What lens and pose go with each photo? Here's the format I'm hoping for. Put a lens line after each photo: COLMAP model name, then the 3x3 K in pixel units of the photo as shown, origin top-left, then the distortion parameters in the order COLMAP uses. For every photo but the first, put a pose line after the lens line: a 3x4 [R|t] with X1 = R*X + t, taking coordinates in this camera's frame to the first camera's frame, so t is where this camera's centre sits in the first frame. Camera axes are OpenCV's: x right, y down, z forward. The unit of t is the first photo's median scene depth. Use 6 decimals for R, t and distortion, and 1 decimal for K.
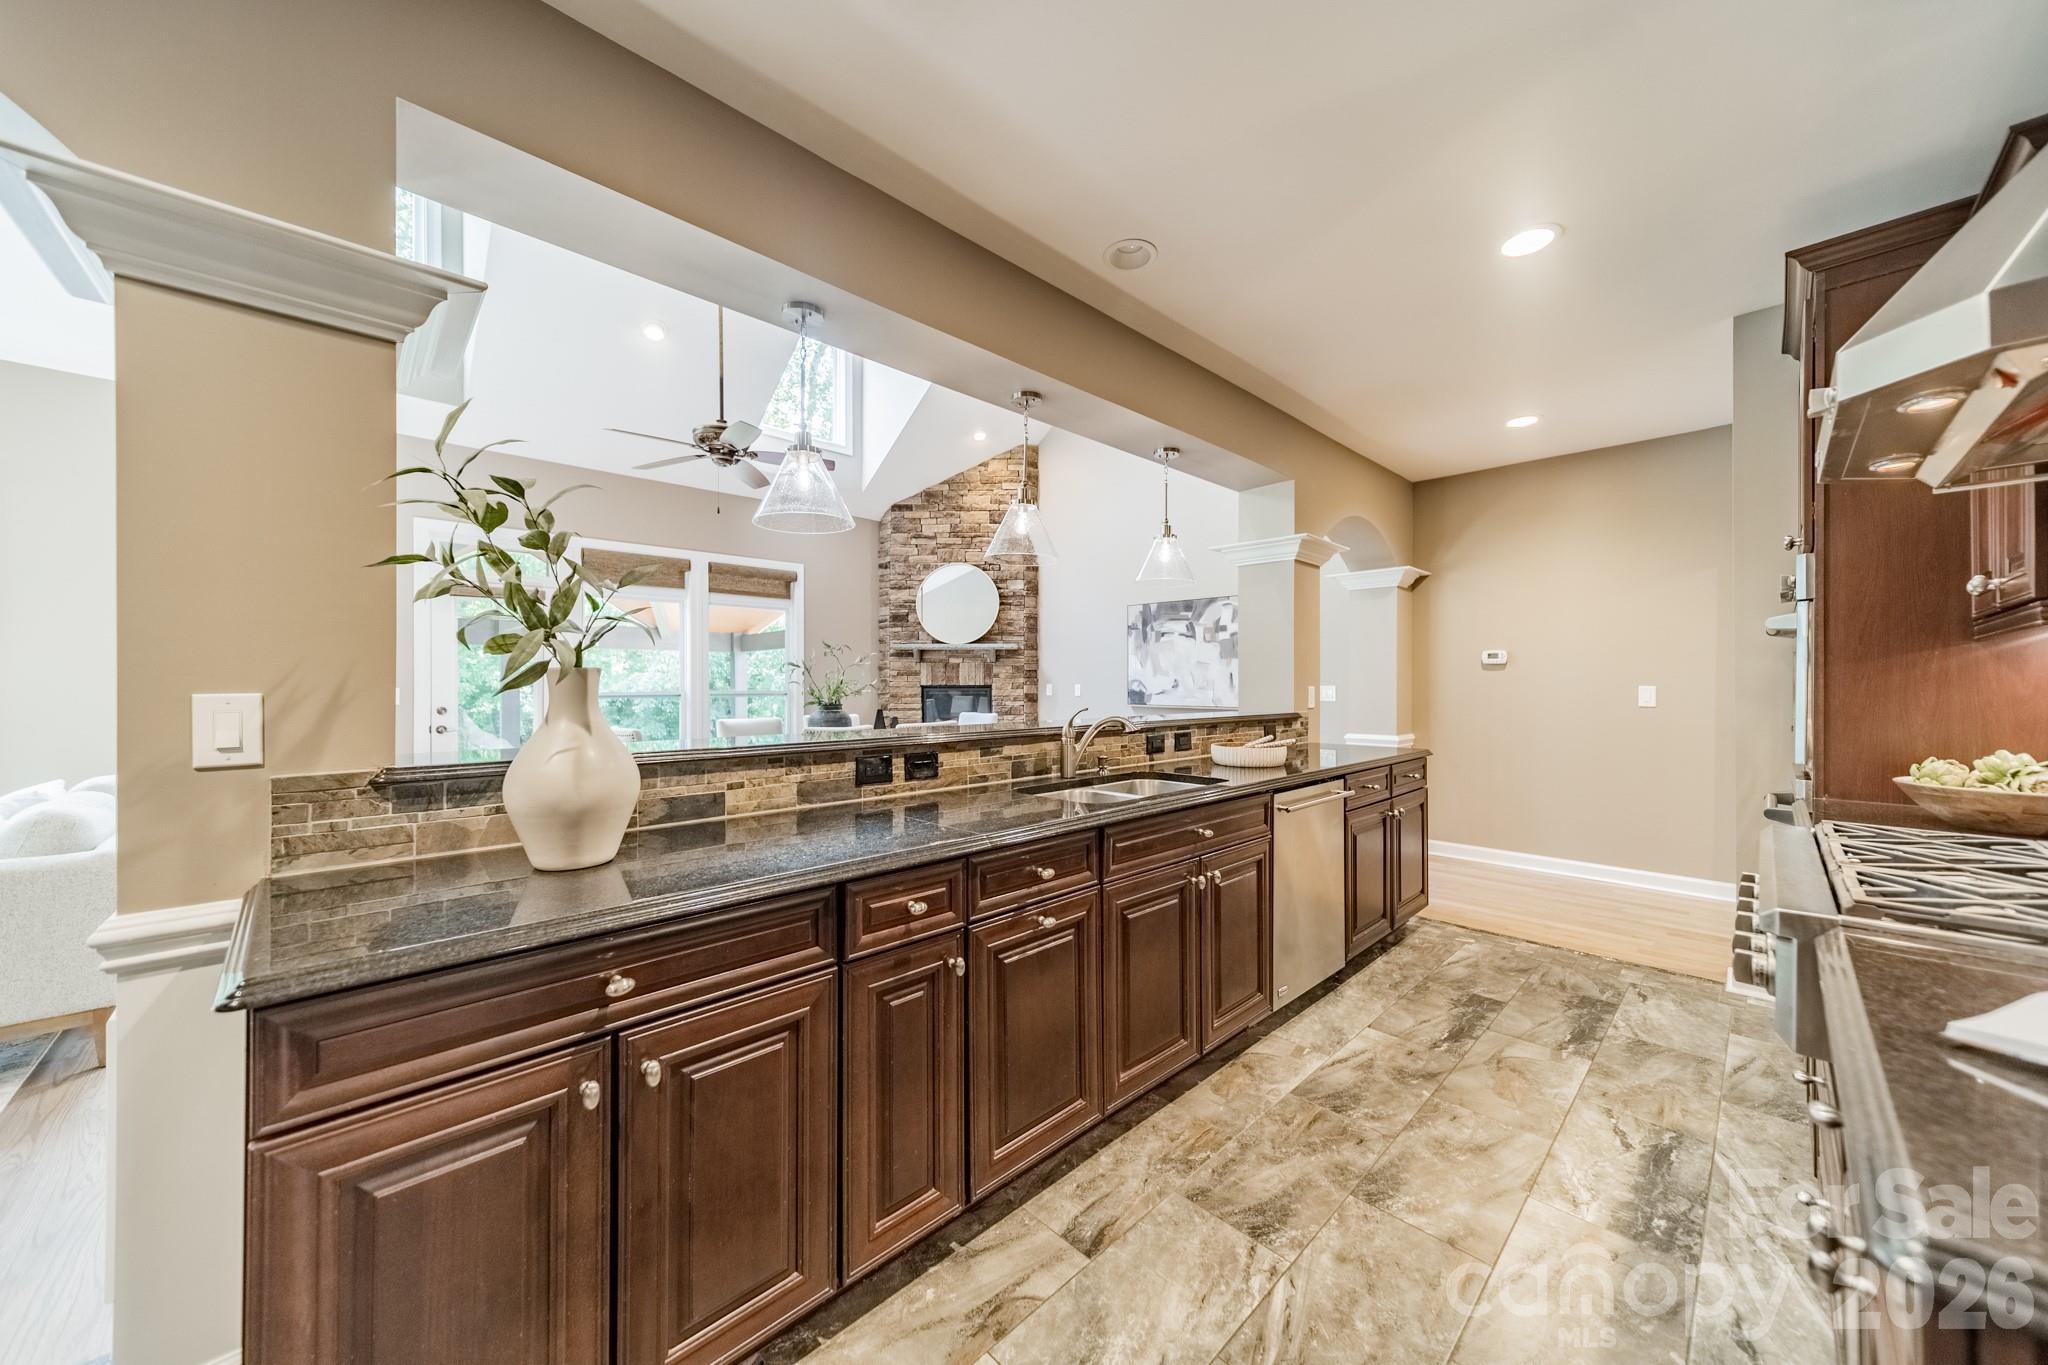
lens RADIAL K [[718.9, 0, 1031.7], [0, 718.9, 675.6], [0, 0, 1]] dist [0.009875, -0.000137]
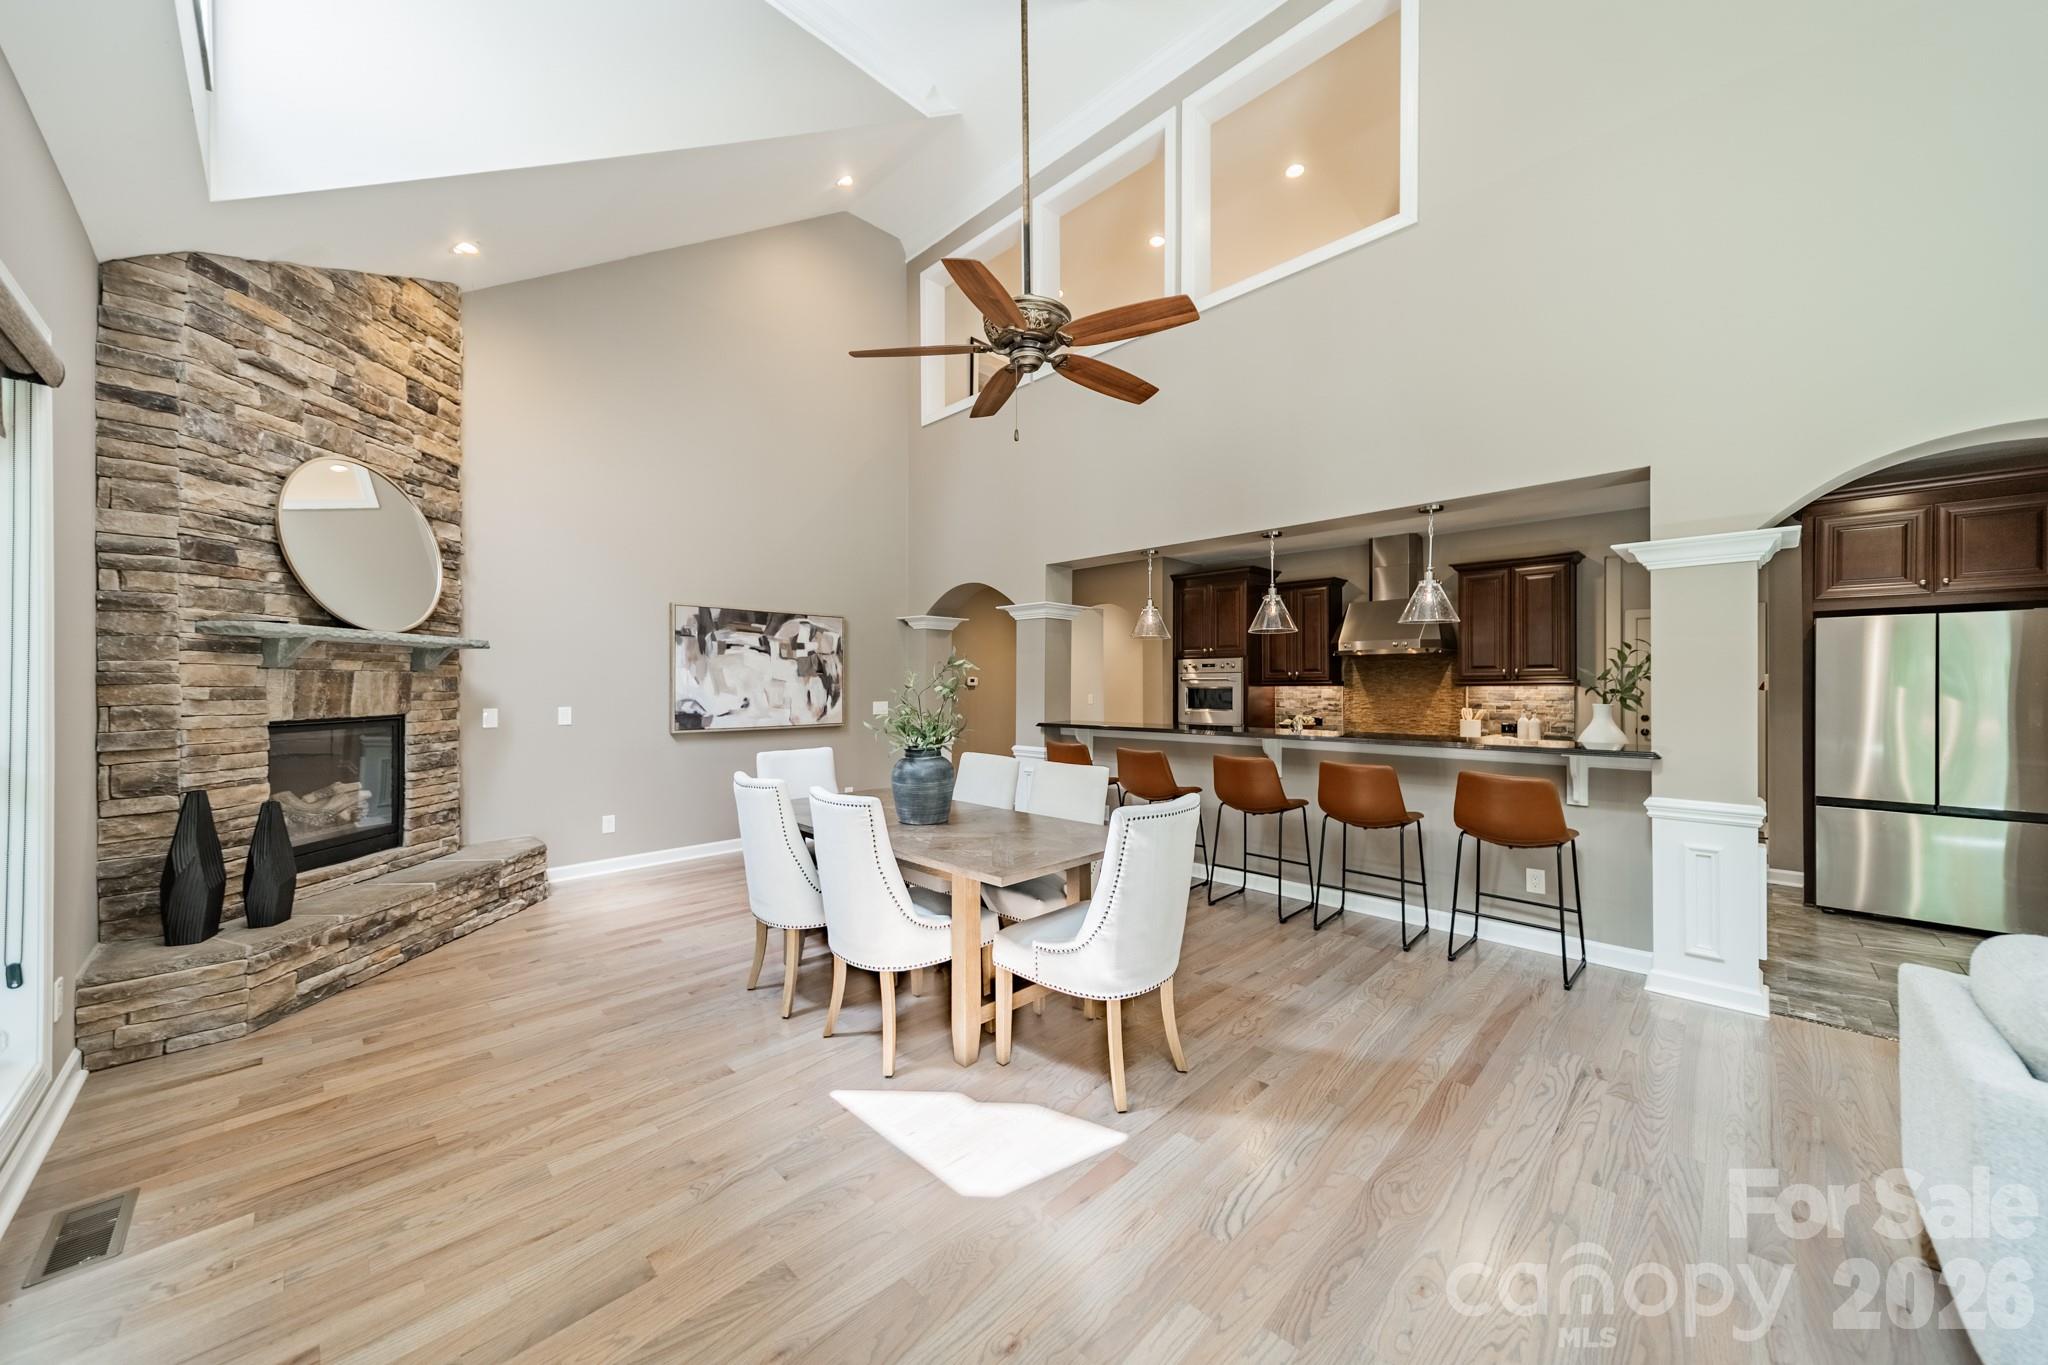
lens RADIAL K [[718.9, 0, 1025.3], [0, 718.9, 684.8], [0, 0, 1]] dist [0.009875, -0.000137]
pose [[-0.021217, 0.000474, 0.999775, -0.628895], [-0.006231, 0.999980, -0.000606, -0.011350], [-0.999755, -0.006242, -0.021213, 0.604047]]
